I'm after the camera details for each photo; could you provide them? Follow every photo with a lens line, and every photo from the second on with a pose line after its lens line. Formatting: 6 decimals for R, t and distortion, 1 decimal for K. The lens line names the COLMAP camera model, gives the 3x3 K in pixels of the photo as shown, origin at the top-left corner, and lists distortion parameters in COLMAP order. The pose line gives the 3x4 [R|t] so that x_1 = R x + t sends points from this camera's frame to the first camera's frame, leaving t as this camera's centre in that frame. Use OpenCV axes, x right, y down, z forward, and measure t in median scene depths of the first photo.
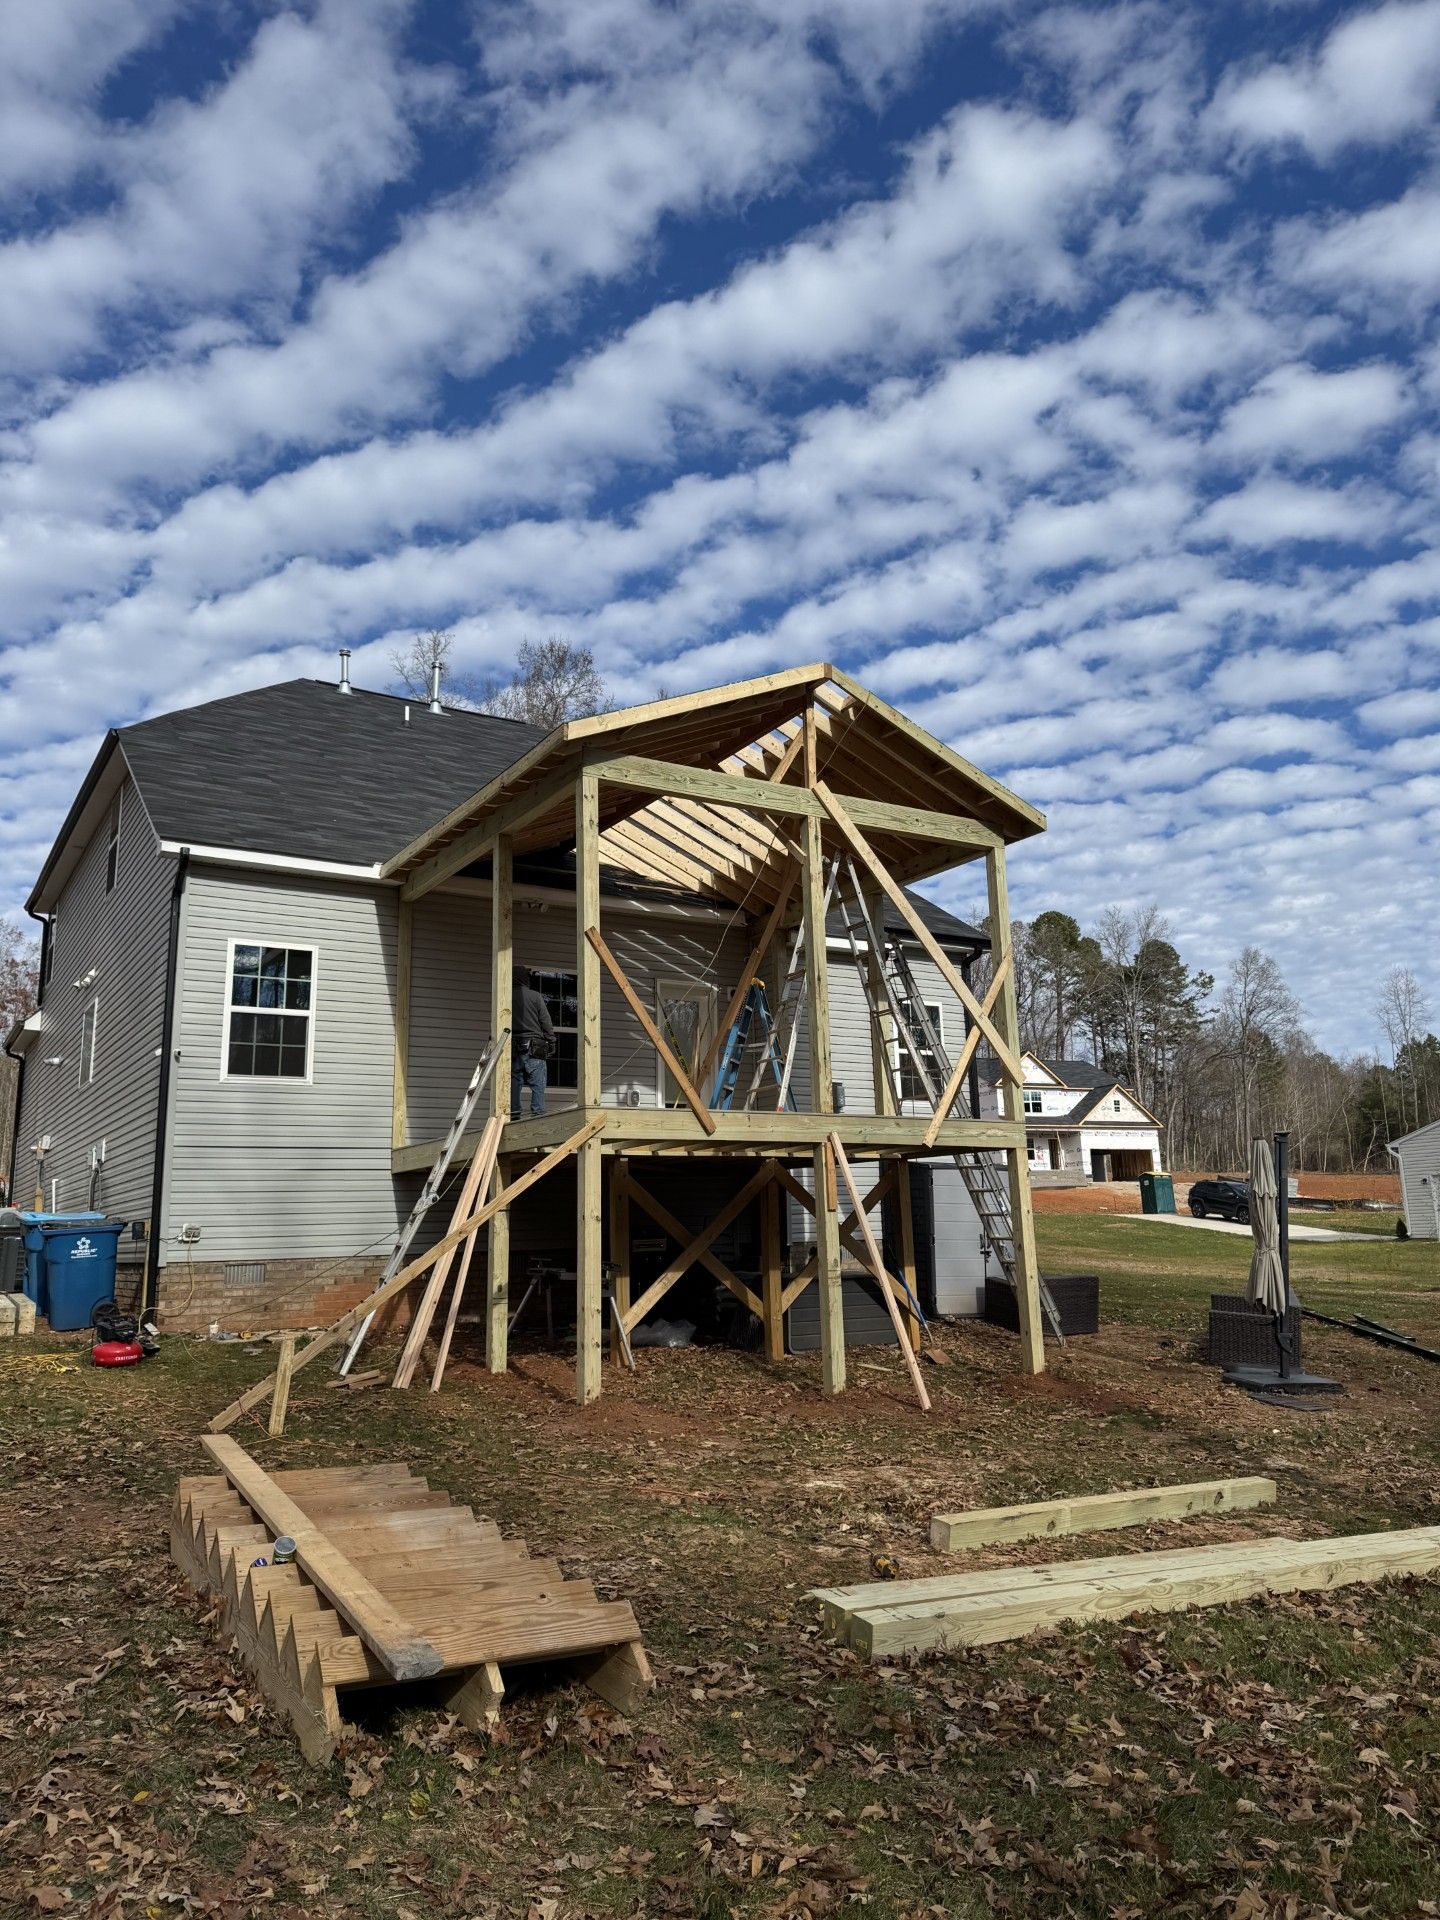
lens RADIAL K [[1336.3, 0, 720.0], [0, 1336.3, 960.0], [0, 0, 1]] dist [0.107095, -0.182732]
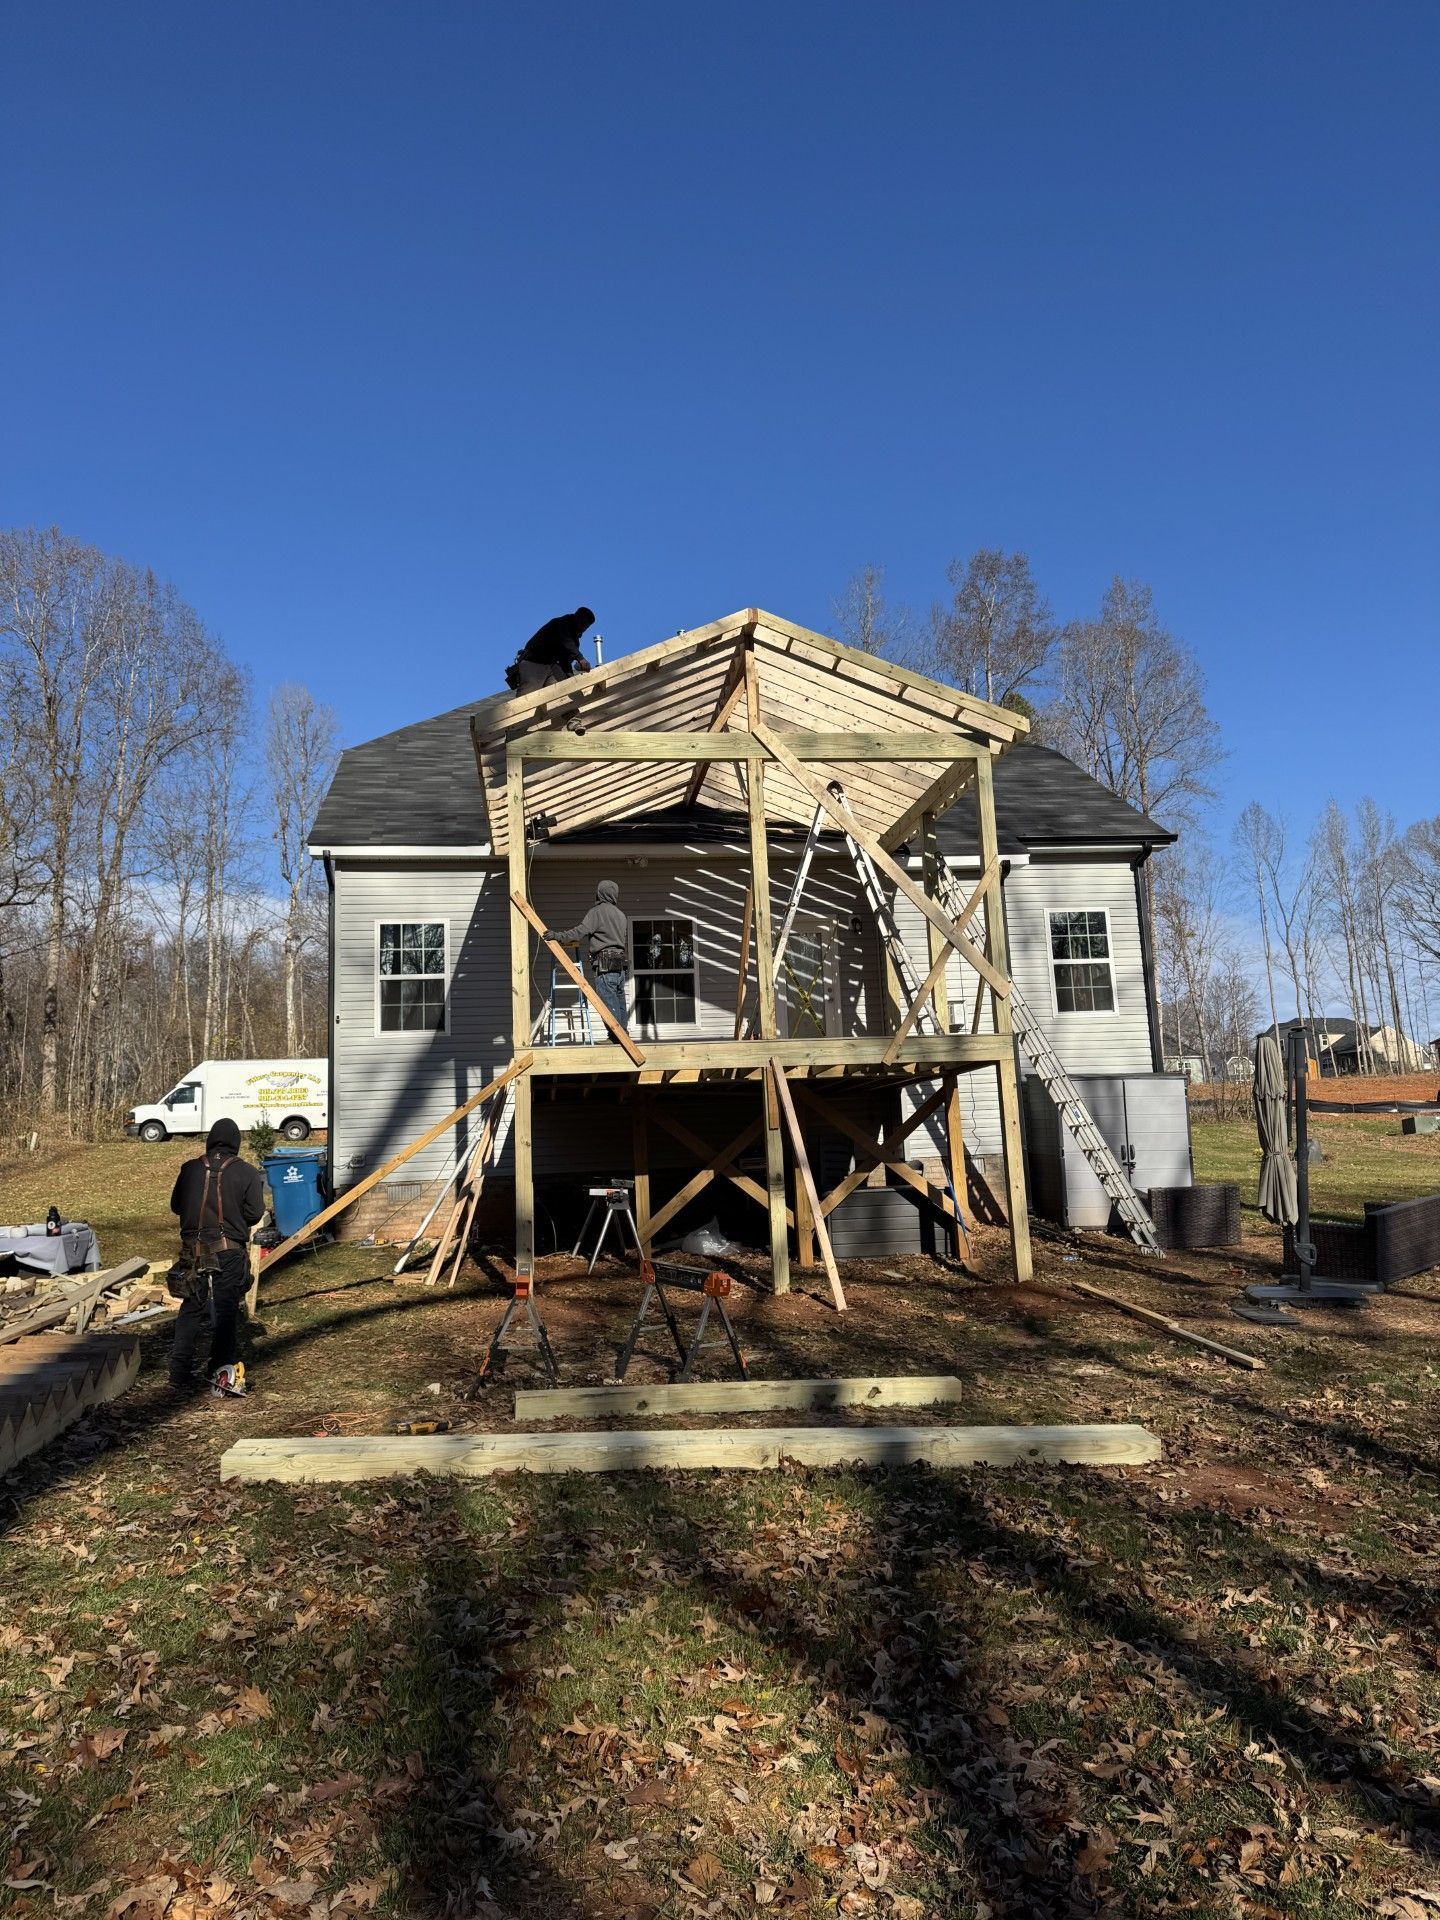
lens RADIAL K [[1328.4, 0, 717.2], [0, 1328.4, 963.0], [0, 0, 1]] dist [0.155128, -0.306039]
pose [[0.911406, -0.079105, -0.403834, 0.383985], [0.104153, 0.993740, 0.040402, 0.005621], [0.398111, -0.078883, 0.913940, 0.018178]]
